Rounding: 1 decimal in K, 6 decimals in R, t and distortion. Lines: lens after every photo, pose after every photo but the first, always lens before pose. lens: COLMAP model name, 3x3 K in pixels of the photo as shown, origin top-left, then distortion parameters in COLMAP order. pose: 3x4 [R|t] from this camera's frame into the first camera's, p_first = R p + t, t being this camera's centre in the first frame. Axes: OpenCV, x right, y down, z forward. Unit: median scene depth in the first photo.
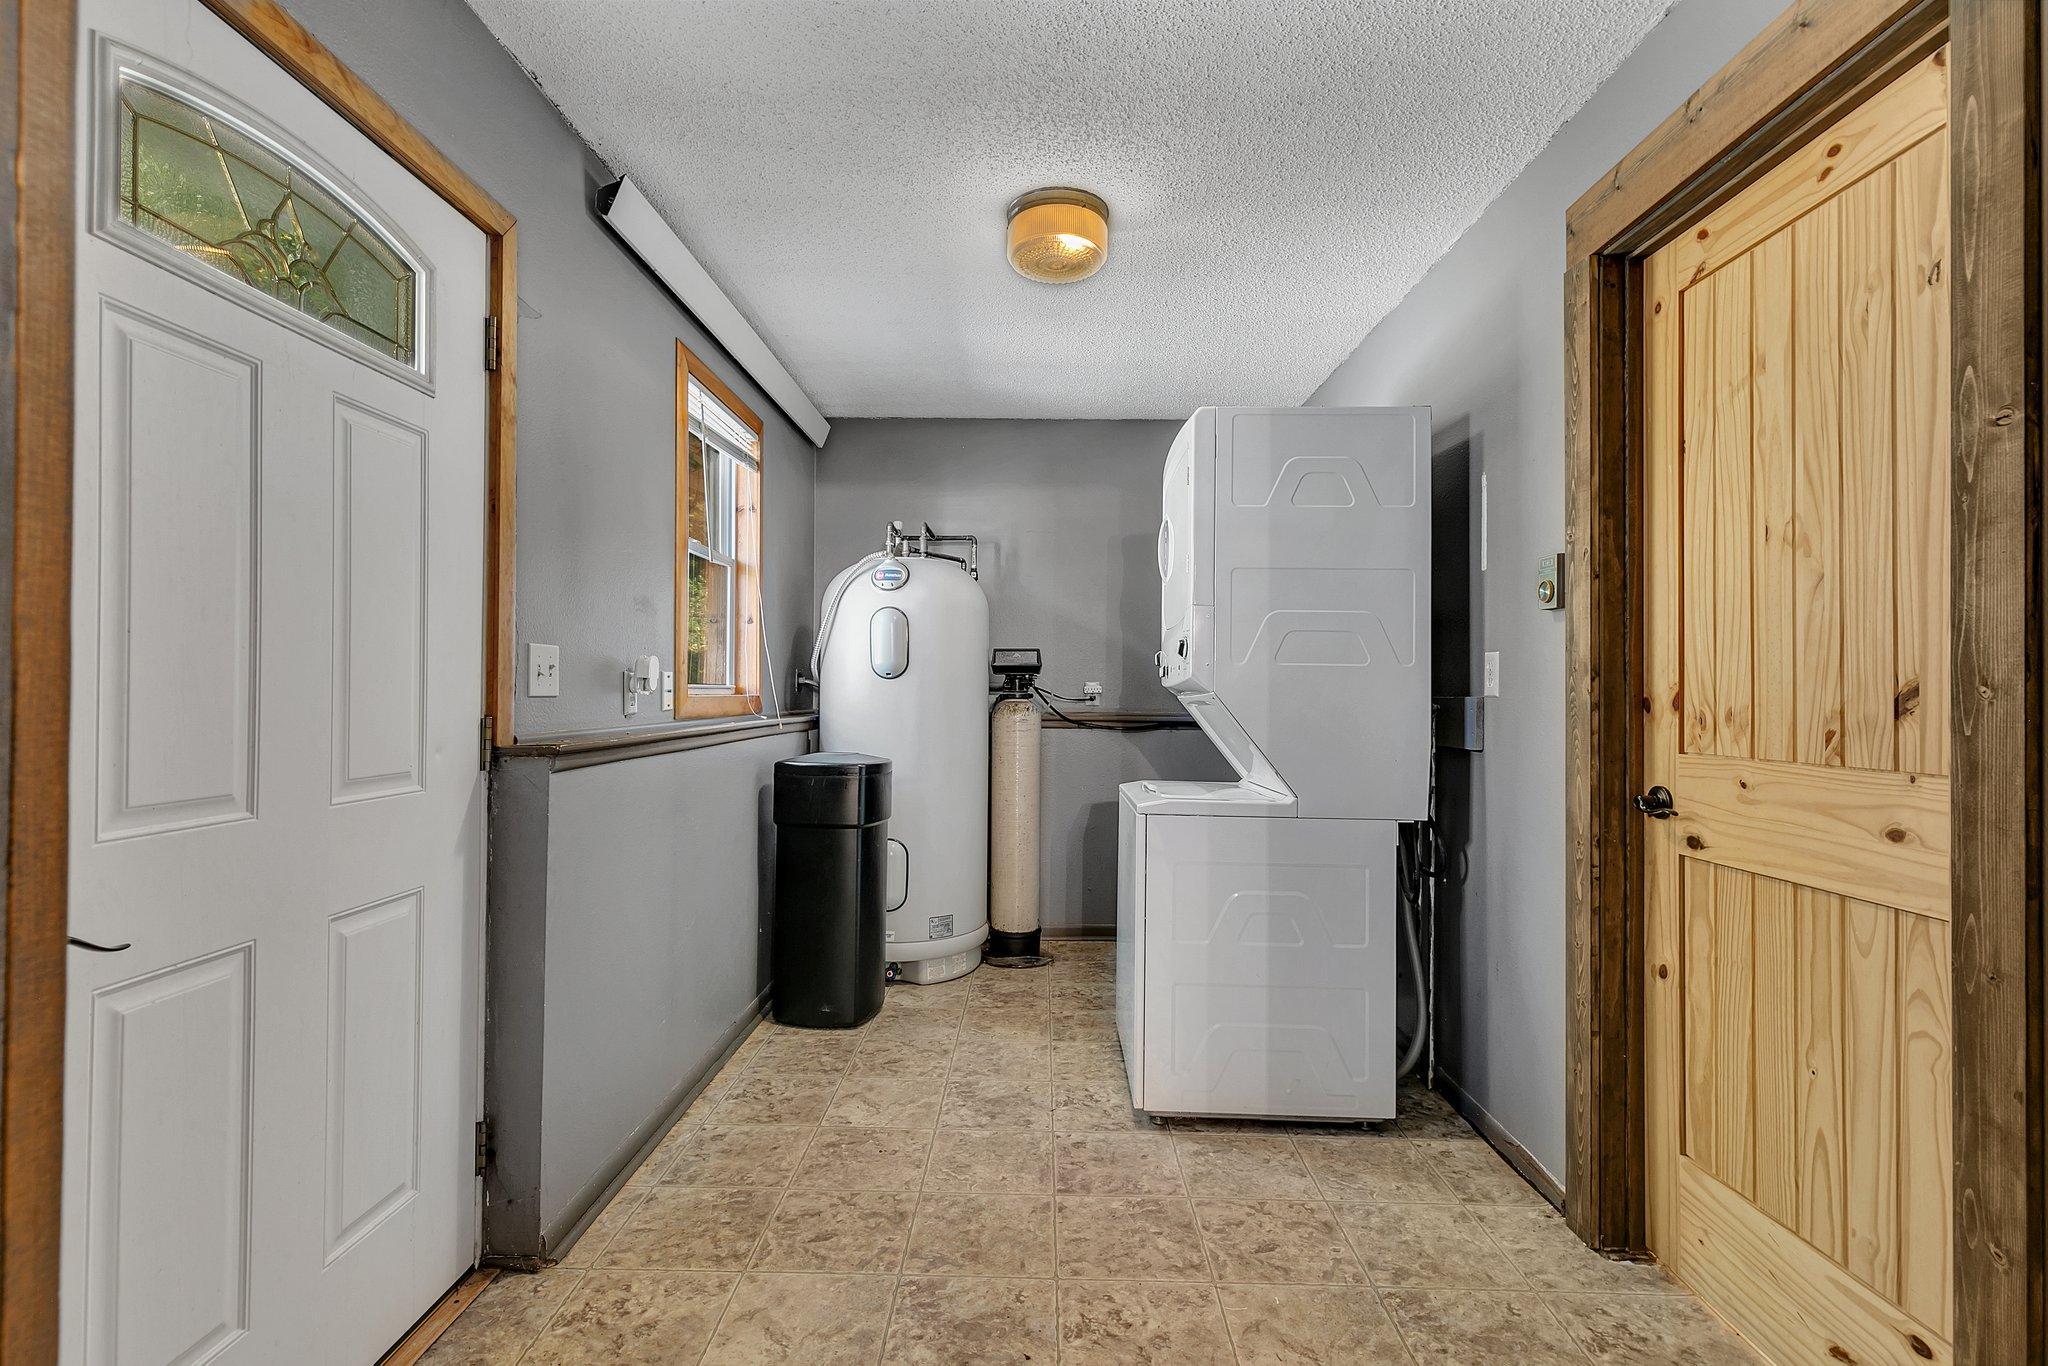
lens RADIAL K [[935.9, 0, 1017.5], [0, 935.9, 673.7], [0, 0, 1]] dist [0.002221, -0.000002]
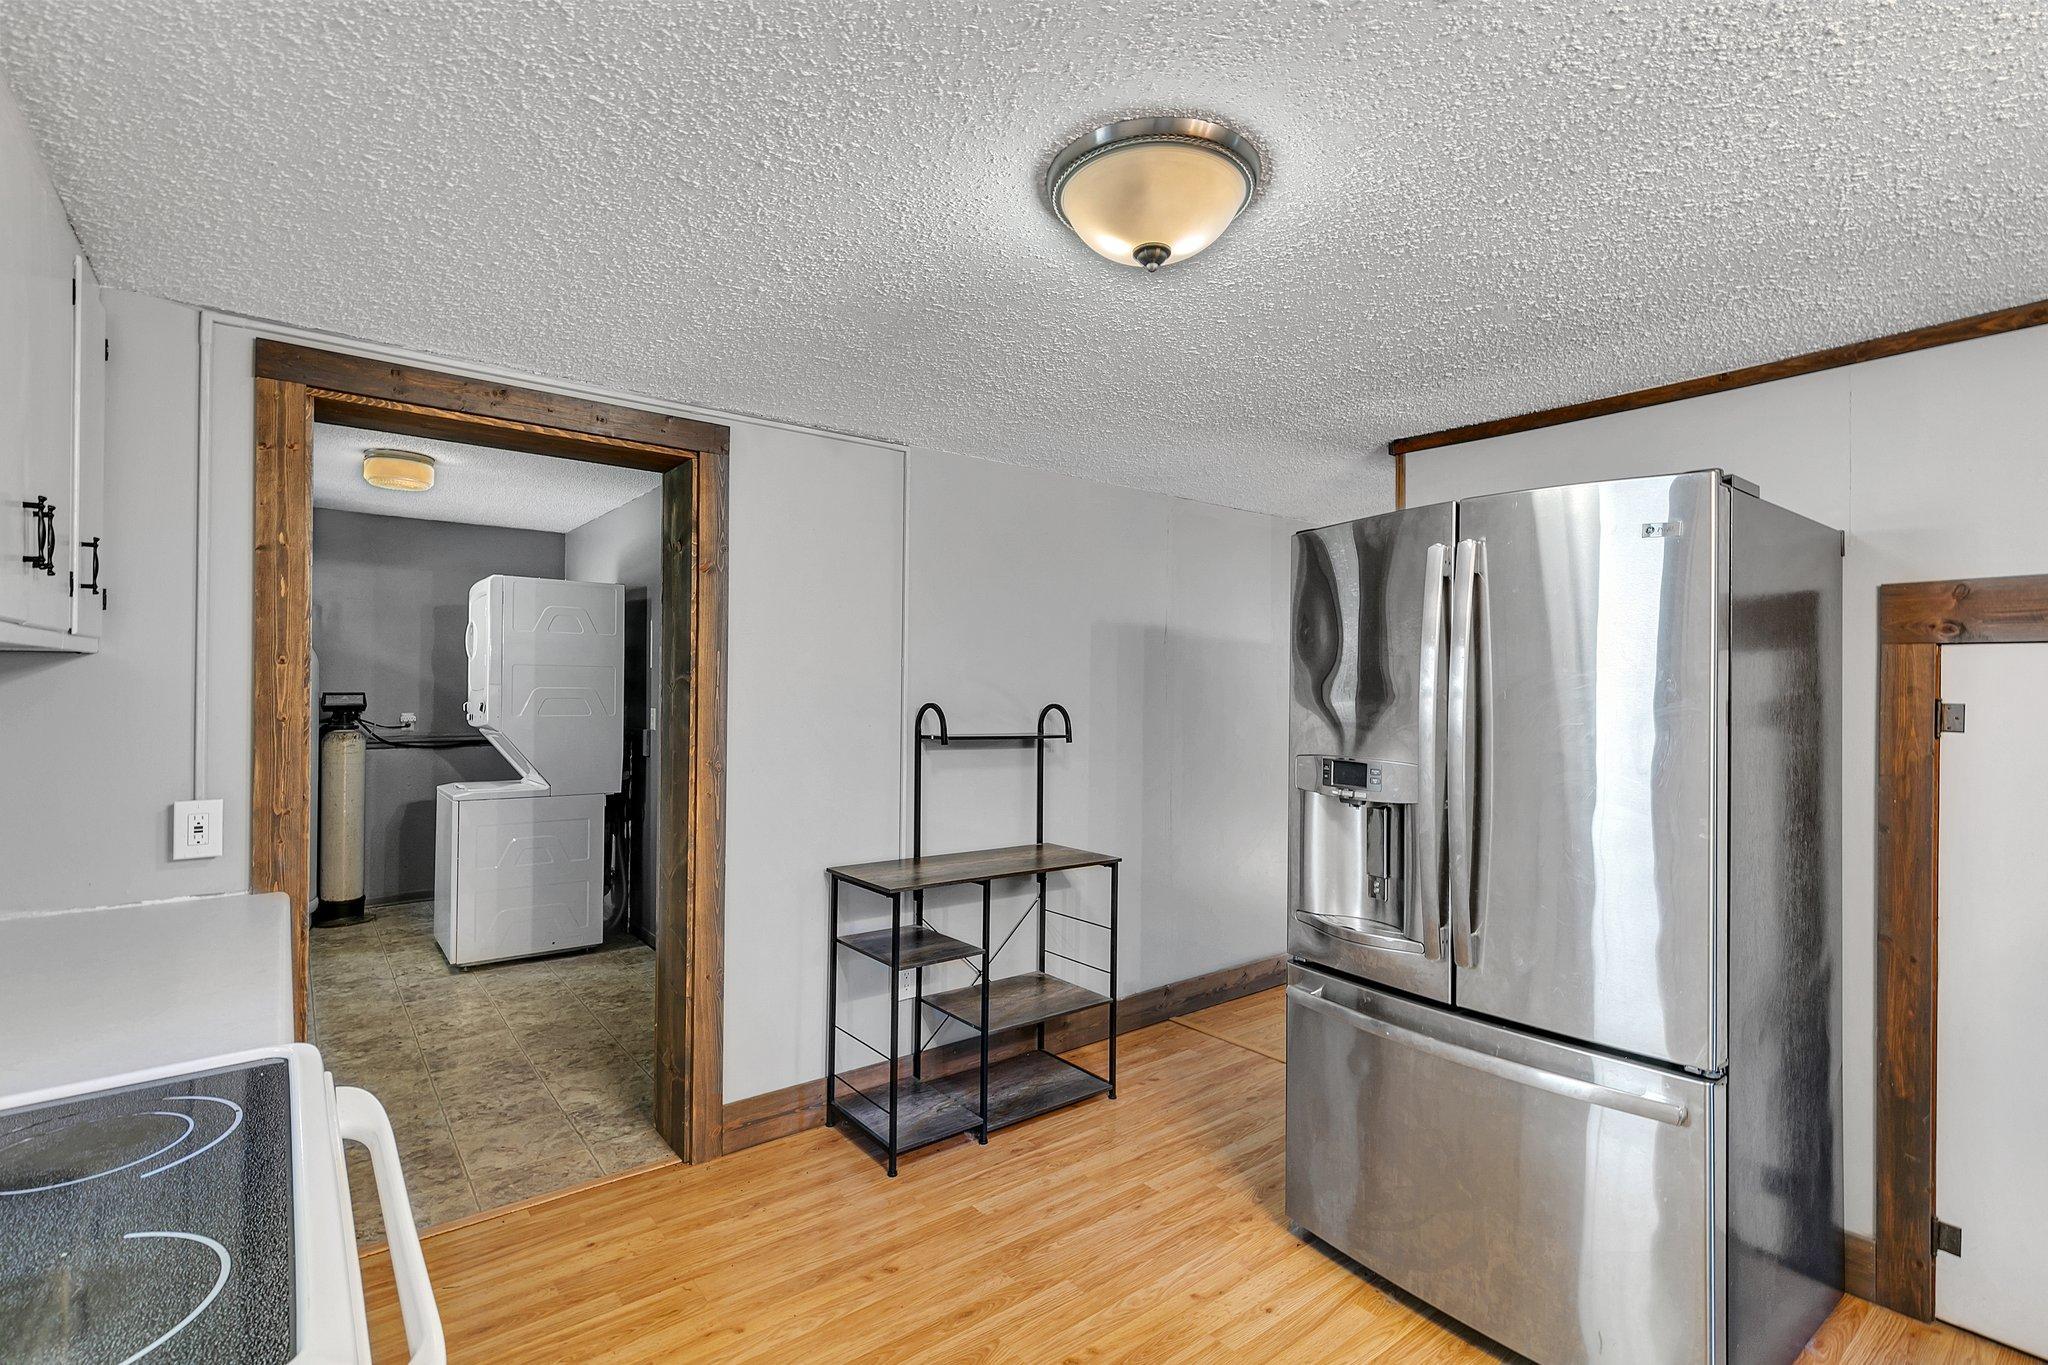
lens RADIAL K [[938.3, 0, 1020.8], [0, 938.3, 682.9], [0, 0, 1]] dist [0.003941, -0.000004]
pose [[0.771061, 0.000019, 0.636761, -0.147707], [-0.011598, 0.999835, 0.014014, -0.093623], [-0.636656, -0.018191, 0.770933, -0.884896]]
